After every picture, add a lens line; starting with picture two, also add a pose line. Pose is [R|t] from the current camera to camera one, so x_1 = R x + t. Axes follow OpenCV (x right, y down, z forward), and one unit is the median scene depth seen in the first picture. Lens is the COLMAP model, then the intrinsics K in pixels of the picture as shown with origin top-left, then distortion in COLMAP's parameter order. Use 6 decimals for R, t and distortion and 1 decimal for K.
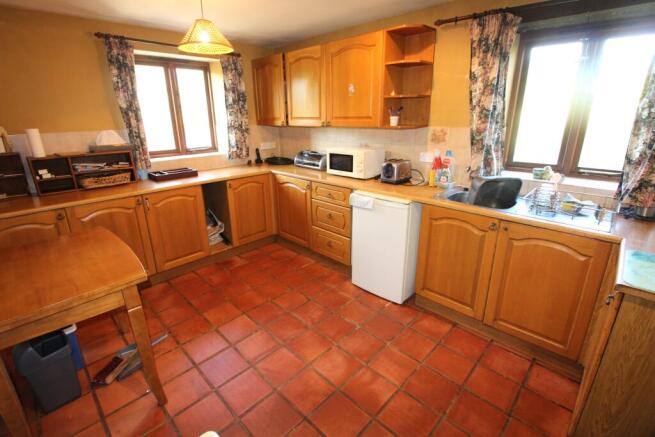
lens RADIAL K [[303.4, 0, 321.6], [0, 303.4, 213.7], [0, 0, 1]] dist [-0.016705, -0.001008]
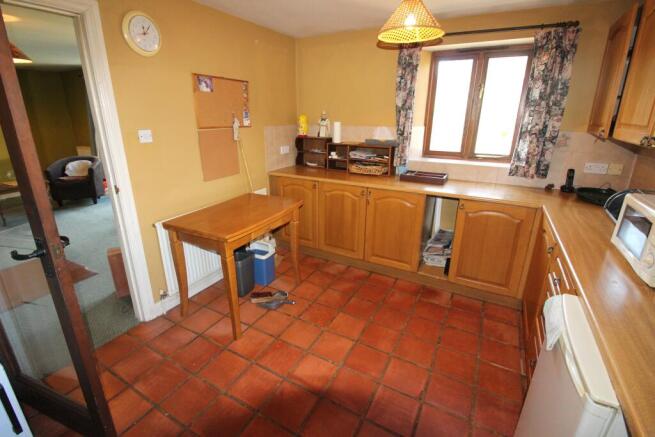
lens RADIAL K [[303.4, 0, 321.6], [0, 303.4, 213.7], [0, 0, 1]] dist [-0.016705, -0.001008]
pose [[0.257584, 0.312209, -0.914427, 0.358892], [-0.303422, 0.924626, 0.230220, -0.163070], [0.917380, 0.218157, 0.332900, 0.471862]]
